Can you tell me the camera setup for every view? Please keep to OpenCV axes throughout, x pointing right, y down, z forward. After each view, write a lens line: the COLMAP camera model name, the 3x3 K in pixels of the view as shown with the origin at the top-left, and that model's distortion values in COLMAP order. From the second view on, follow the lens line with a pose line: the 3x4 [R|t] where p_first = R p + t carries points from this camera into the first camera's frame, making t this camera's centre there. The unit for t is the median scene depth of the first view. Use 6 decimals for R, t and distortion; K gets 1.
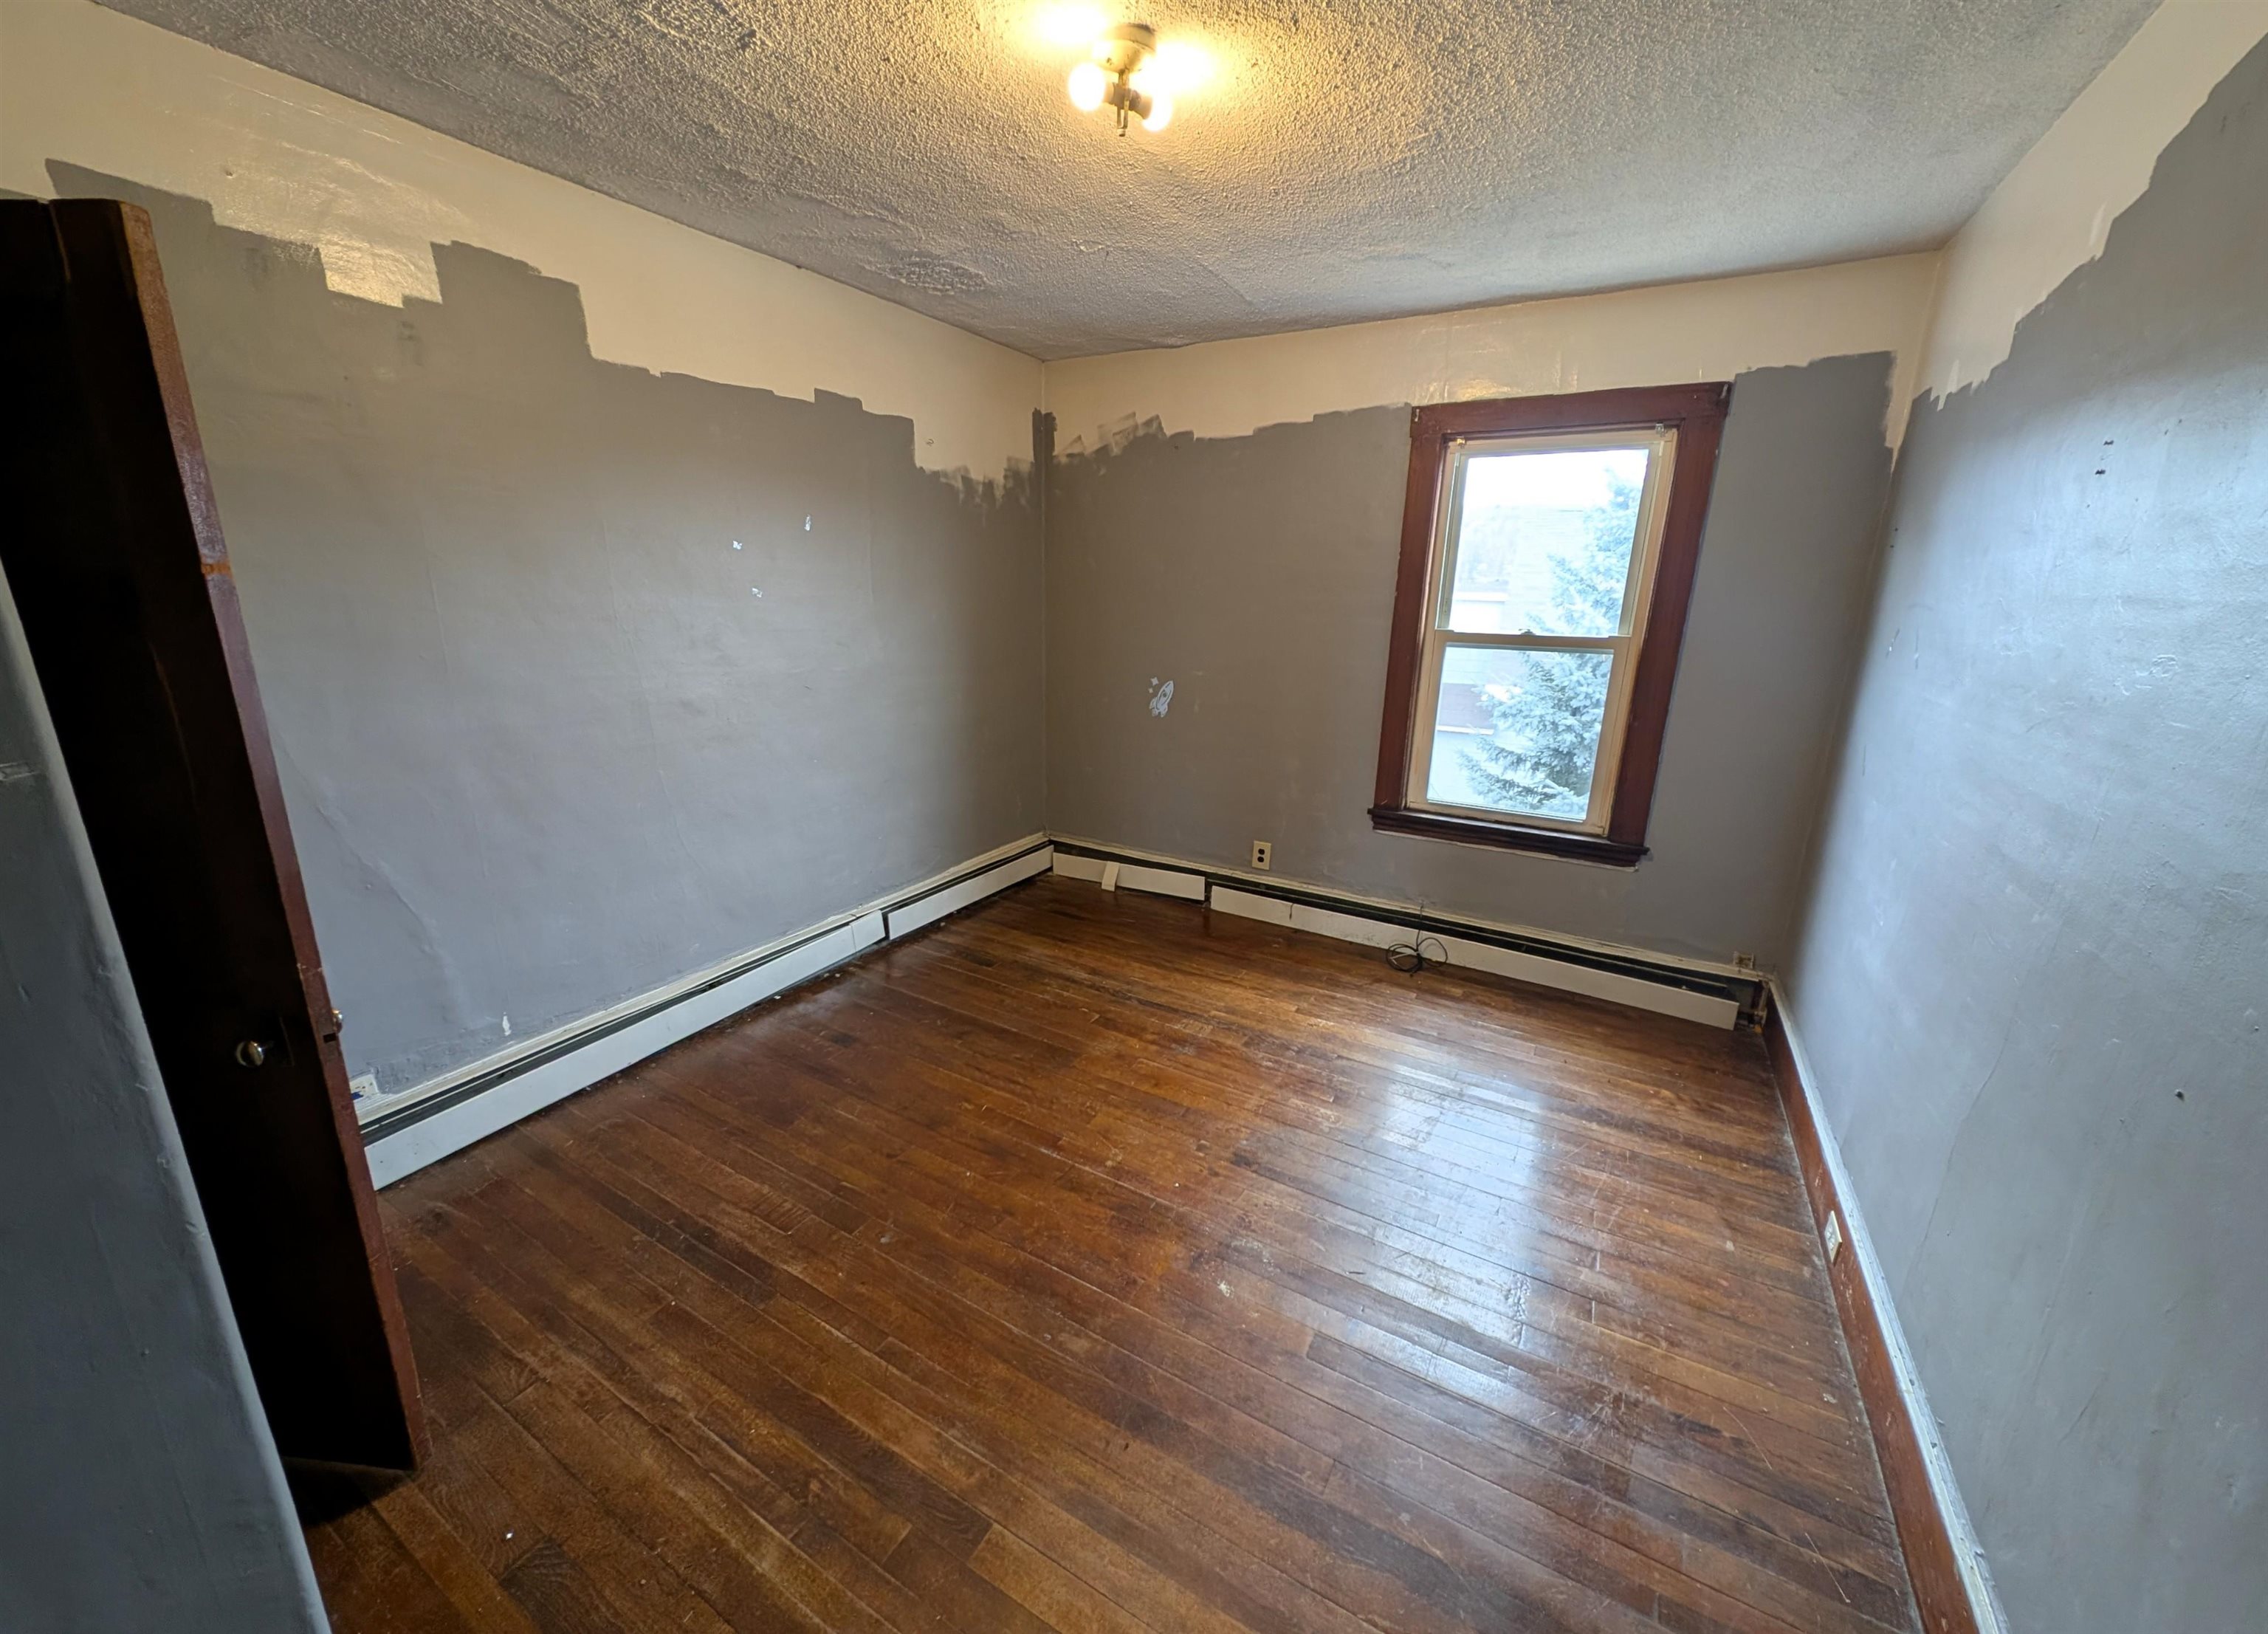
lens RADIAL K [[868.0, 0, 1134.0], [0, 868.0, 817.0], [0, 0, 1]] dist [0.000734, 0.000048]
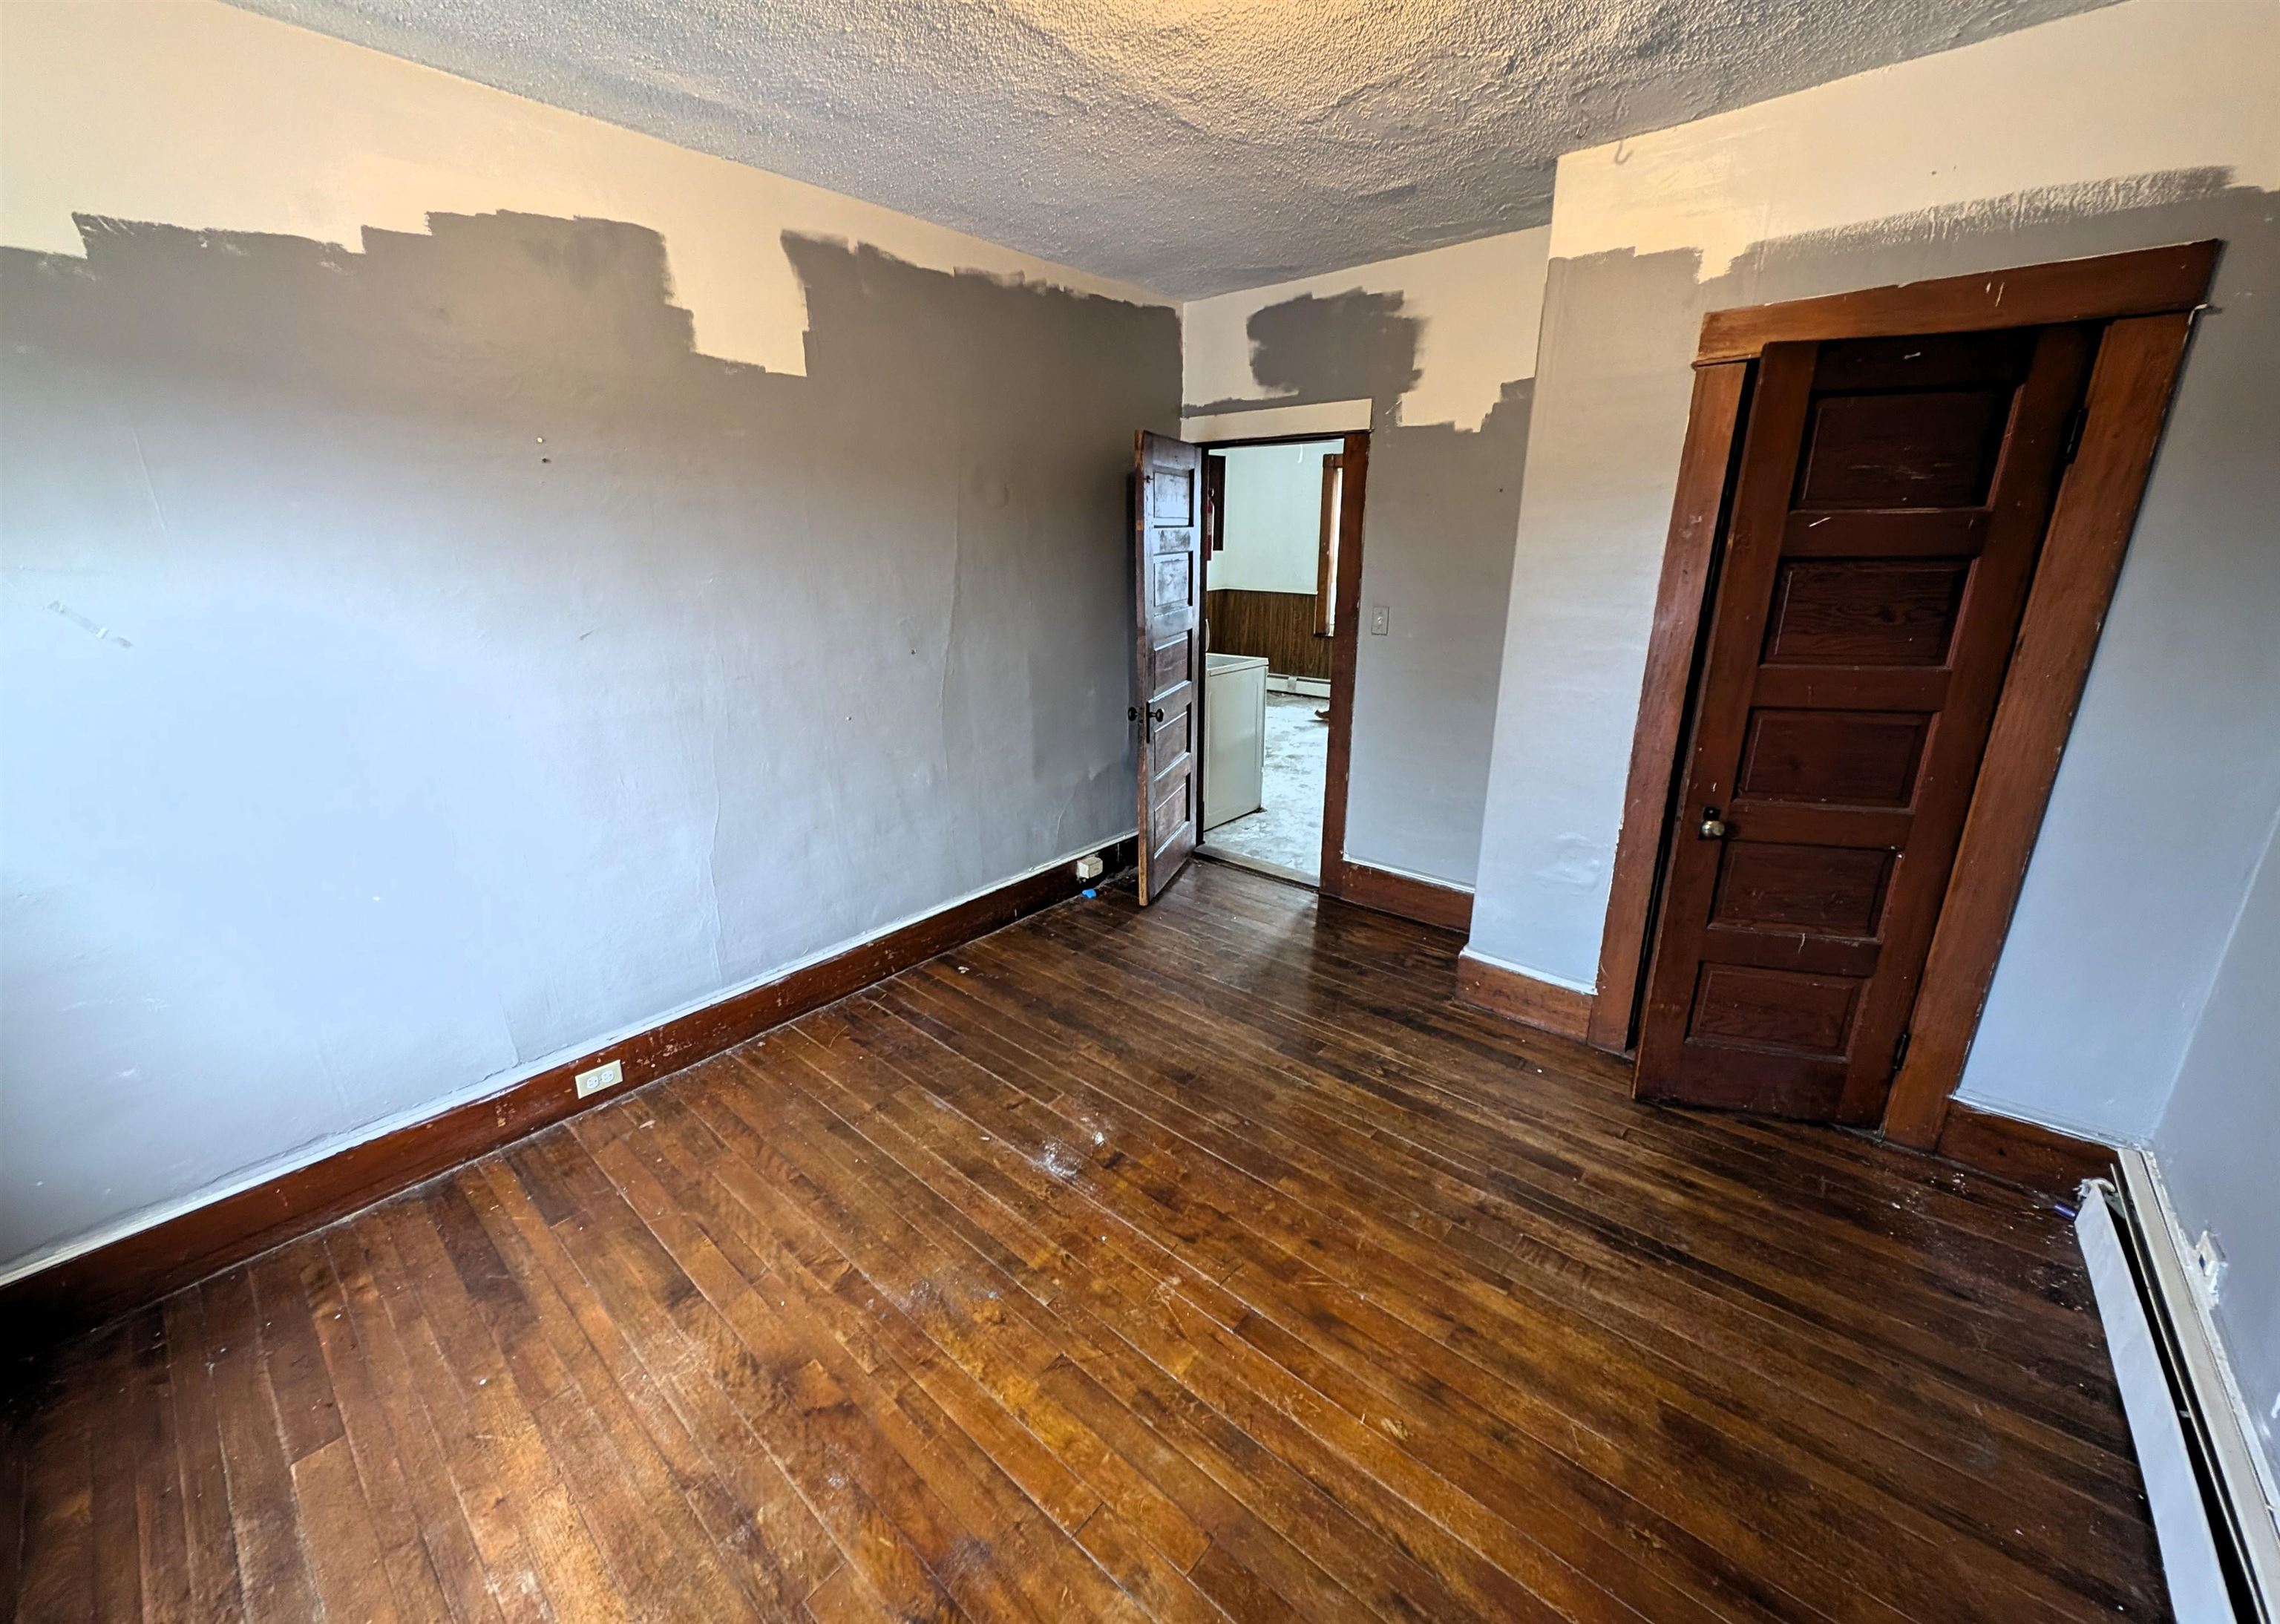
lens RADIAL K [[862.2, 0, 1137.2], [0, 862.2, 782.3], [0, 0, 1]] dist [-0.000797, -0.000061]
pose [[-0.982559, -0.064619, 0.174363, -0.107415], [0.037139, 0.850592, 0.524513, -0.430285], [-0.182205, 0.521840, -0.833357, 1.510203]]
